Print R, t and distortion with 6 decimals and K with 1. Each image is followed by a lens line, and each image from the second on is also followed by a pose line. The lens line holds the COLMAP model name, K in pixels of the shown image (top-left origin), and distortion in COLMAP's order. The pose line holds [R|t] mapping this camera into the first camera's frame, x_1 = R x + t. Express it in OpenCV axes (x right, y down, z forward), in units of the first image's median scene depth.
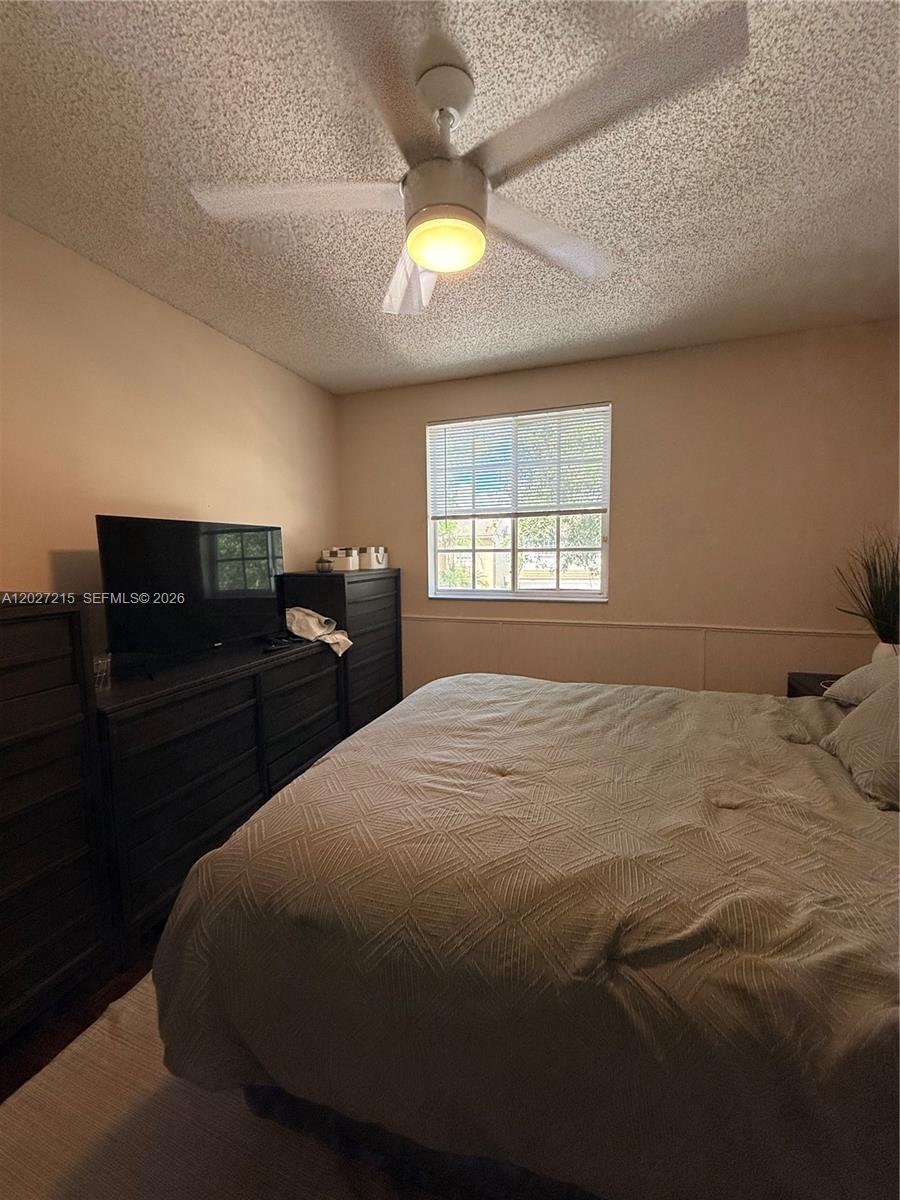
lens RADIAL K [[480.1, 0, 443.7], [0, 480.1, 603.6], [0, 0, 1]] dist [-0.001191, 0.000257]
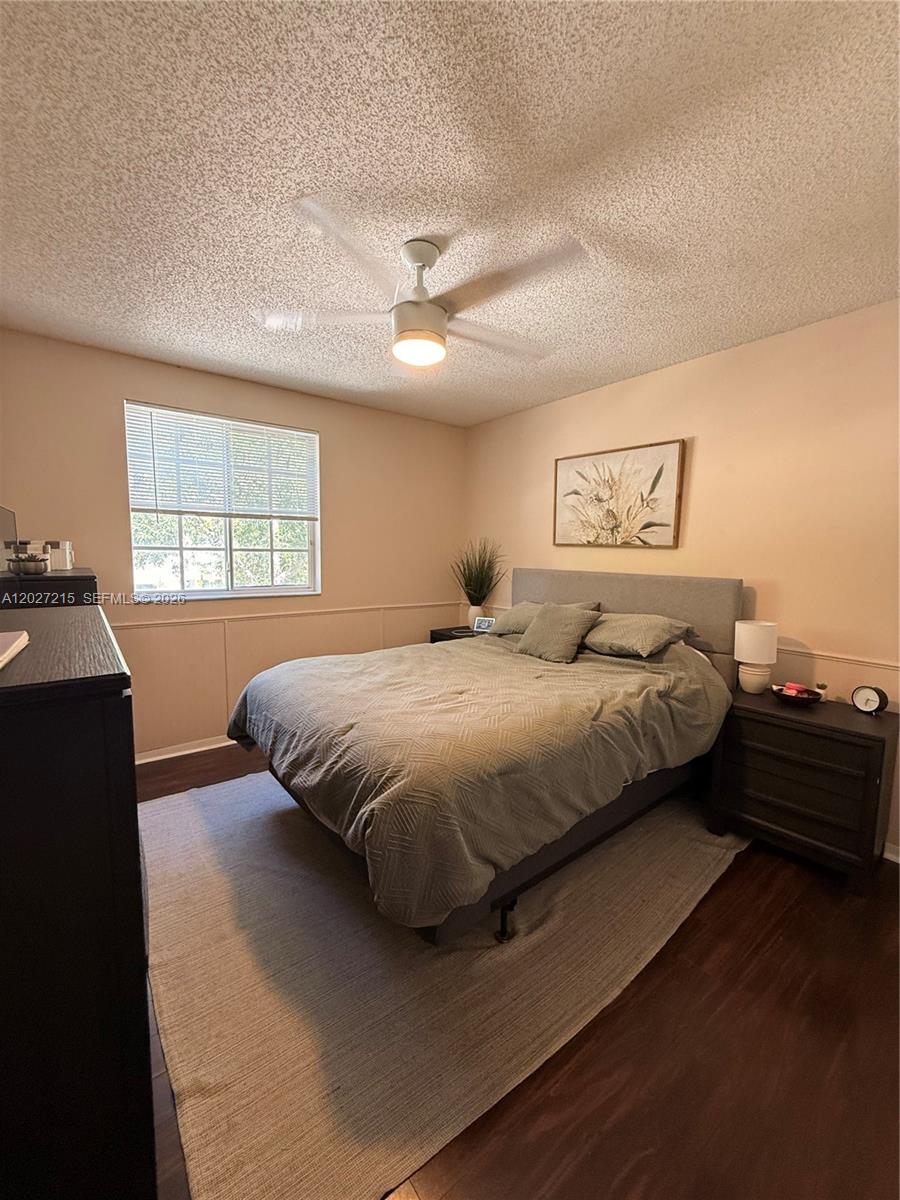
lens RADIAL K [[480.1, 0, 451.0], [0, 480.1, 601.3], [0, 0, 1]] dist [-0.001191, 0.000257]
pose [[0.533274, -0.067816, 0.843220, -0.540157], [0.068185, 0.996984, 0.037061, -0.007211], [-0.843190, 0.037731, 0.536289, 0.063757]]
